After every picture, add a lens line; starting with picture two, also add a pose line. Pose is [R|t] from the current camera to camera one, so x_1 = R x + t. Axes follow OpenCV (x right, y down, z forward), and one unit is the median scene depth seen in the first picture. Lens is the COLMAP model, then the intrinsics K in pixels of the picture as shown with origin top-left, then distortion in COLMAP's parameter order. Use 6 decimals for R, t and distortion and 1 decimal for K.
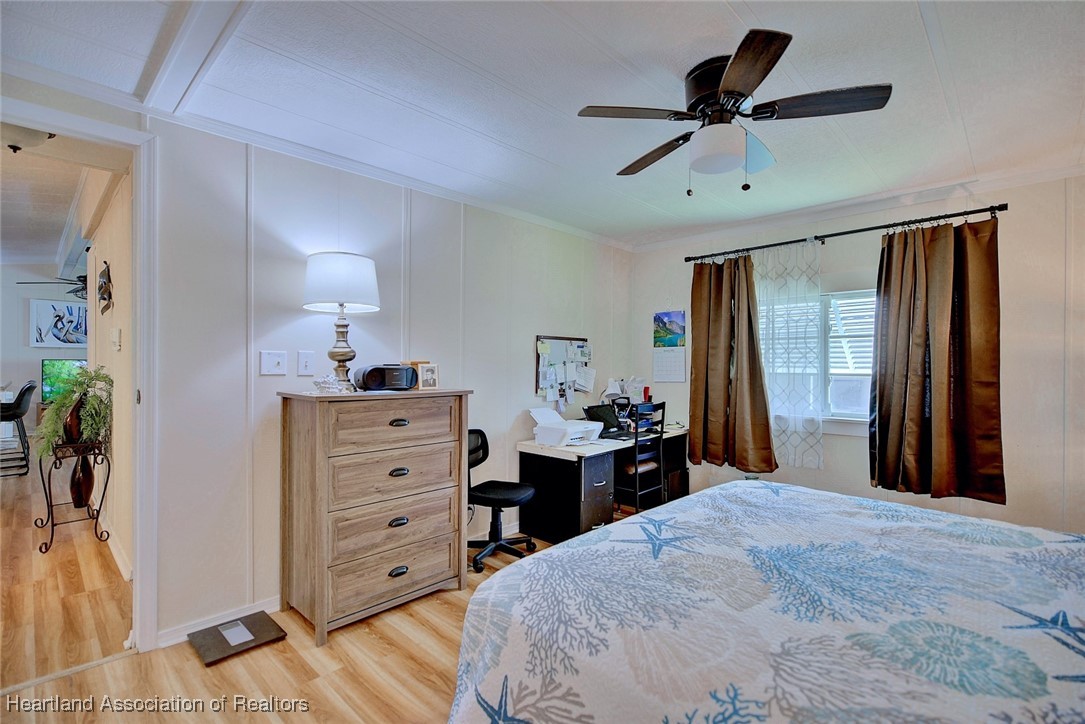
lens RADIAL K [[493.9, 0, 542.5], [0, 493.9, 362.0], [0, 0, 1]] dist [-0.003237, -0.000195]
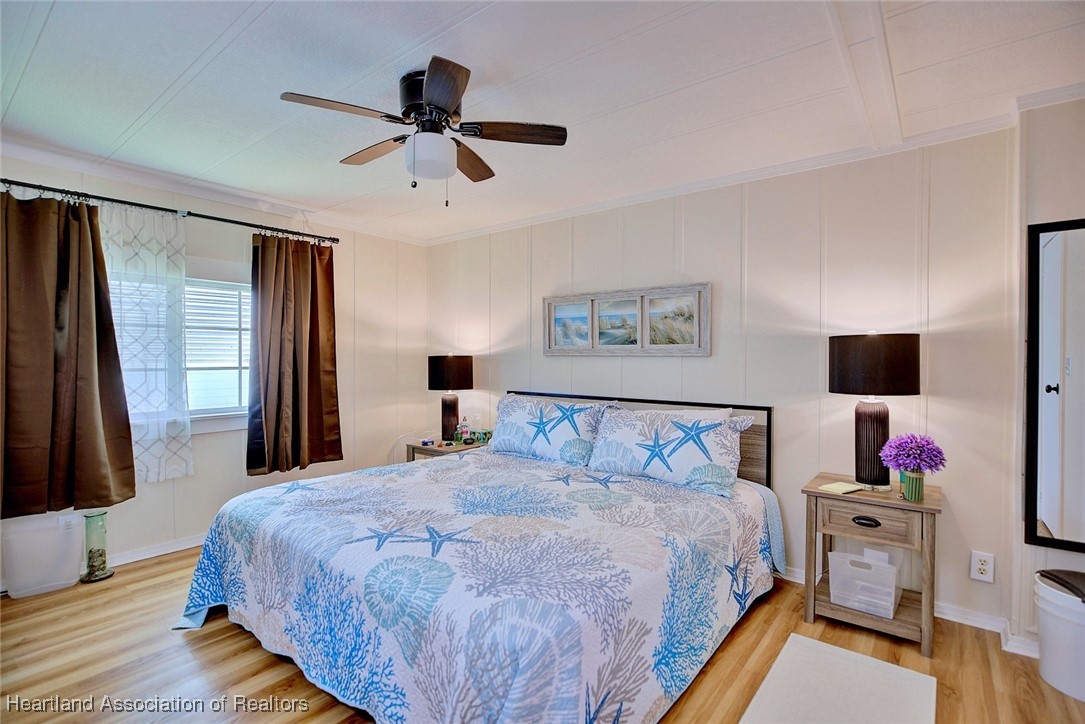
lens RADIAL K [[504.1, 0, 542.5], [0, 504.1, 362.0], [0, 0, 1]] dist [-0.002082, -0.000169]
pose [[-0.087557, -0.011788, 0.996090, -0.736487], [-0.004442, 0.999925, 0.011443, -0.001124], [-0.996150, -0.003423, -0.087603, 0.832626]]
